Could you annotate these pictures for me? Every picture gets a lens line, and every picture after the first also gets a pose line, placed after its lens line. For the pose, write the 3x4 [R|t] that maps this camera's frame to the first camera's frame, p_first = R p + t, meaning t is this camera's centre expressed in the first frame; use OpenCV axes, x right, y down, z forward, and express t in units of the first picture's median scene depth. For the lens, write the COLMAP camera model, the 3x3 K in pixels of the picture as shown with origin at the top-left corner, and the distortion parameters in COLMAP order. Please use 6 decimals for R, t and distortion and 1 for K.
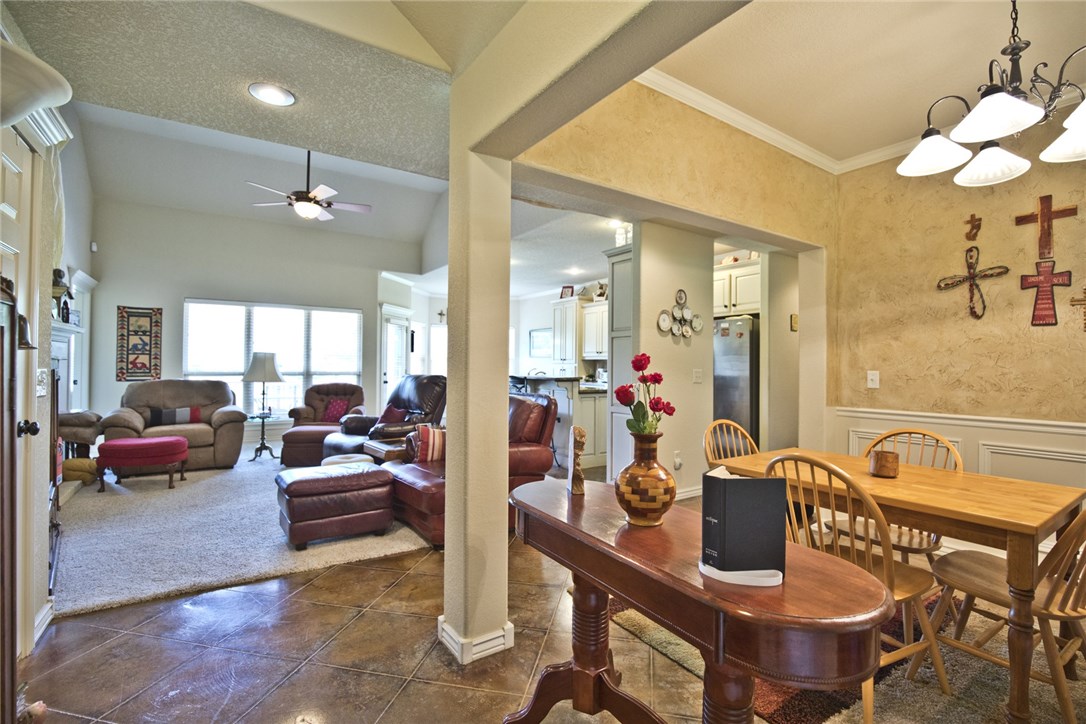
lens RADIAL K [[502.5, 0, 553.1], [0, 502.5, 361.1], [0, 0, 1]] dist [-0.034578, 0.005913]
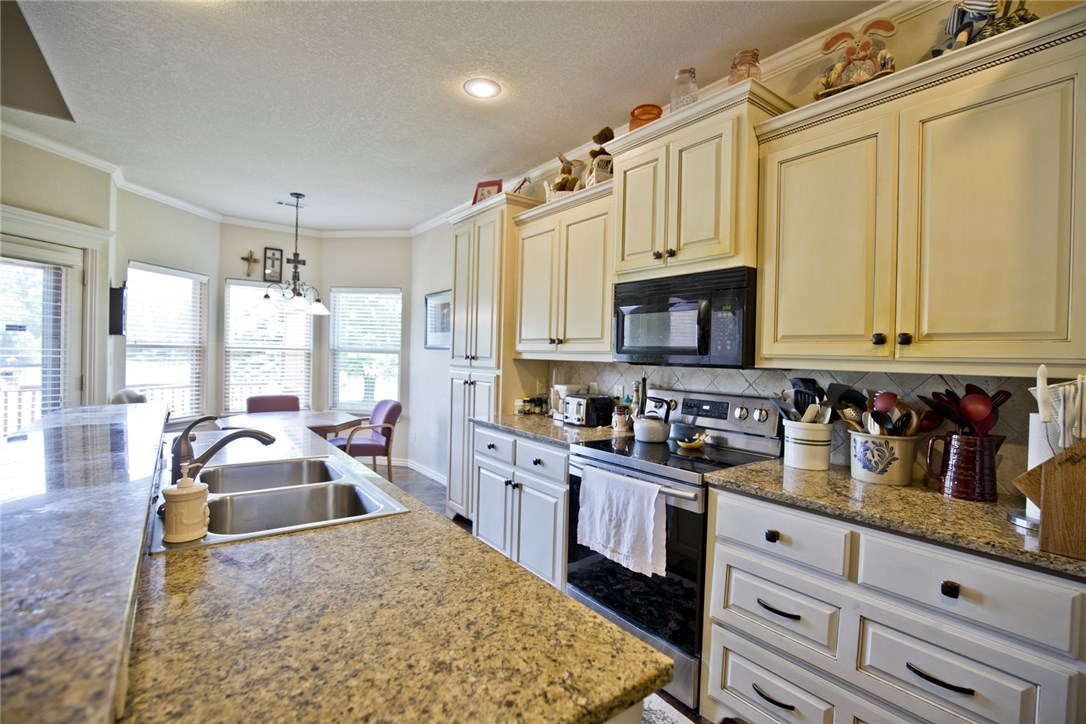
lens RADIAL K [[502.5, 0, 546.4], [0, 502.5, 359.1], [0, 0, 1]] dist [-0.034578, 0.005913]
pose [[0.999231, 0.014109, 0.036583, 0.133460], [-0.014837, 0.999696, 0.019702, -0.020842], [-0.036294, -0.020230, 0.999136, 1.206430]]
